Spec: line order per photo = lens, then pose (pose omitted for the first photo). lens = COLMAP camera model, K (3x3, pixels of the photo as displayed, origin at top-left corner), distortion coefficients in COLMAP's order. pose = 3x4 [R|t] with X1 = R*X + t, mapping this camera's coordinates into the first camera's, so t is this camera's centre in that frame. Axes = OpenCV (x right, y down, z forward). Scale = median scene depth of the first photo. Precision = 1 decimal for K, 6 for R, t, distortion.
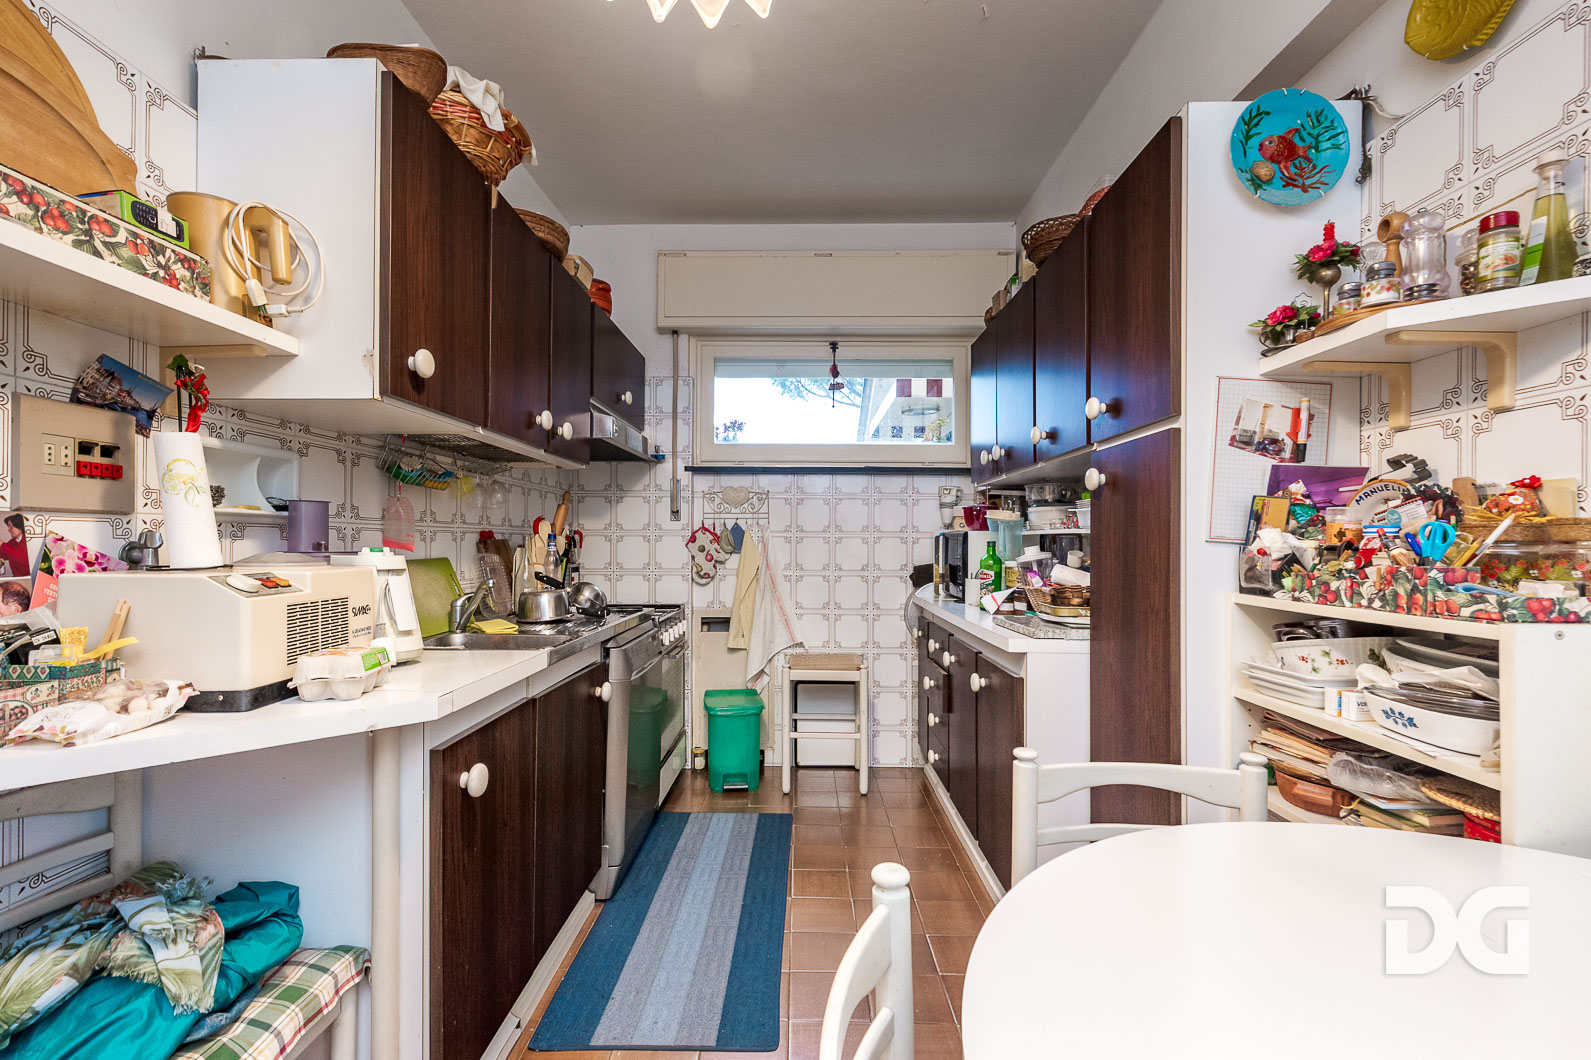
lens RADIAL K [[695.1, 0, 794.5], [0, 695.1, 539.5], [0, 0, 1]] dist [0.001606, -0.000385]
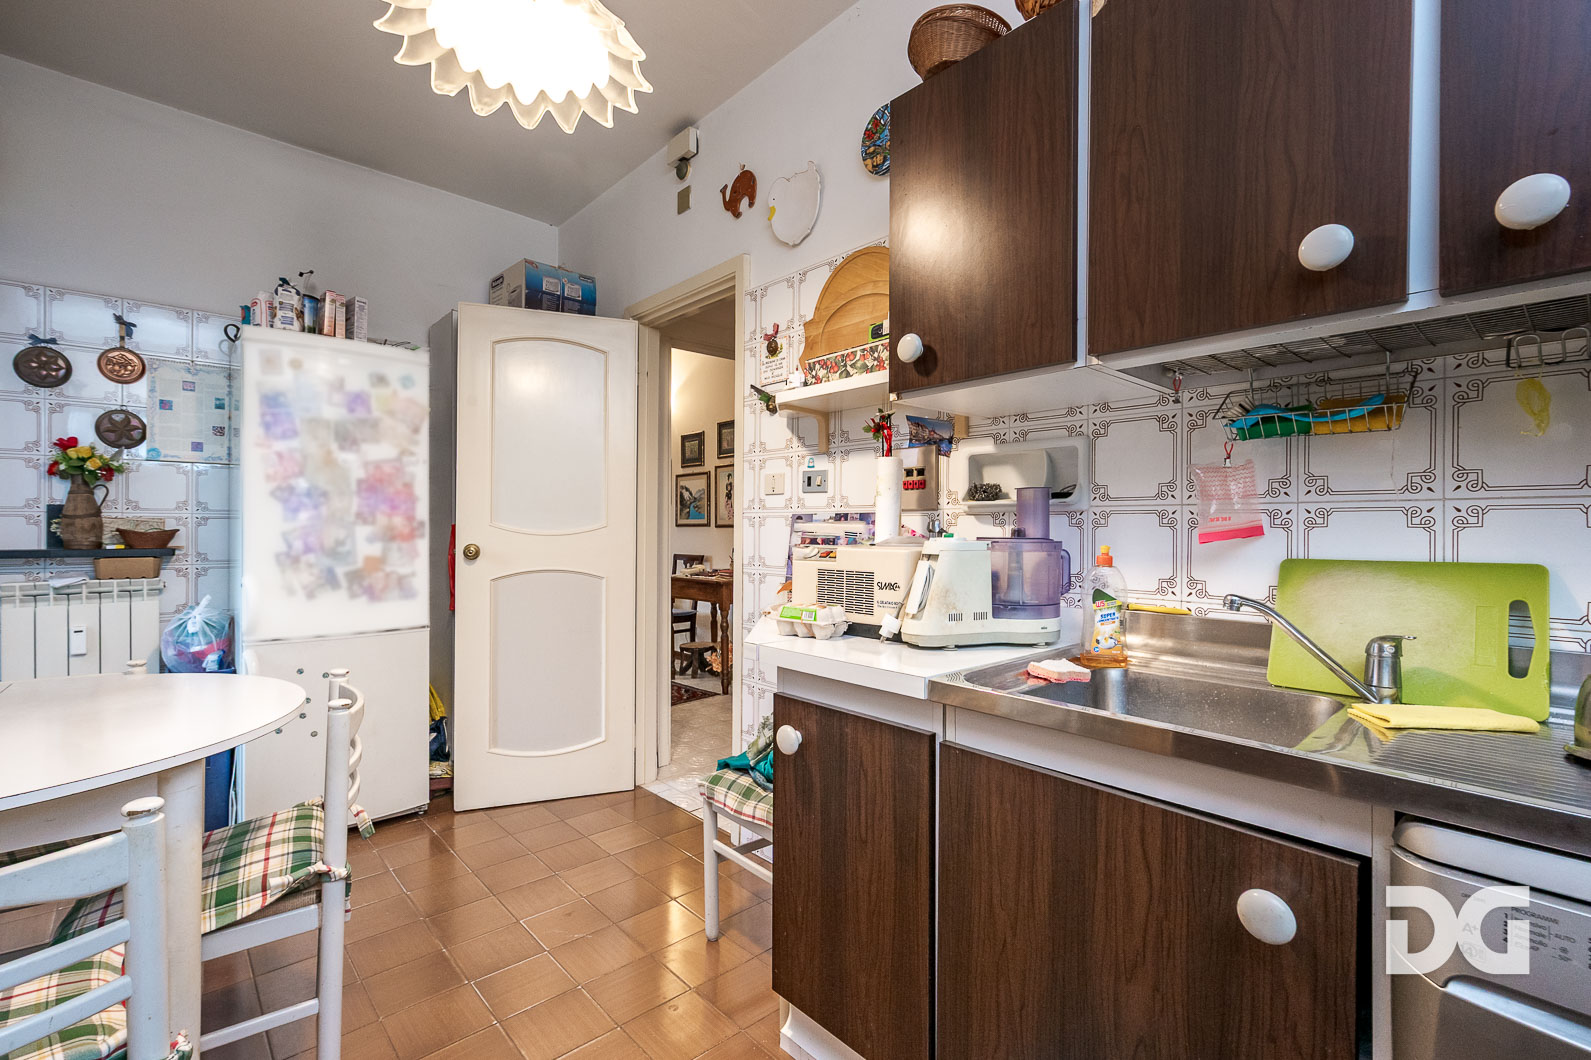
lens RADIAL K [[695.1, 0, 793.5], [0, 695.1, 527.9], [0, 0, 1]] dist [0.001606, -0.000385]
pose [[-0.728497, -0.003481, -0.685040, 0.335554], [-0.000239, 0.999988, -0.004827, 0.010982], [0.685049, -0.003353, -0.728490, 1.986005]]
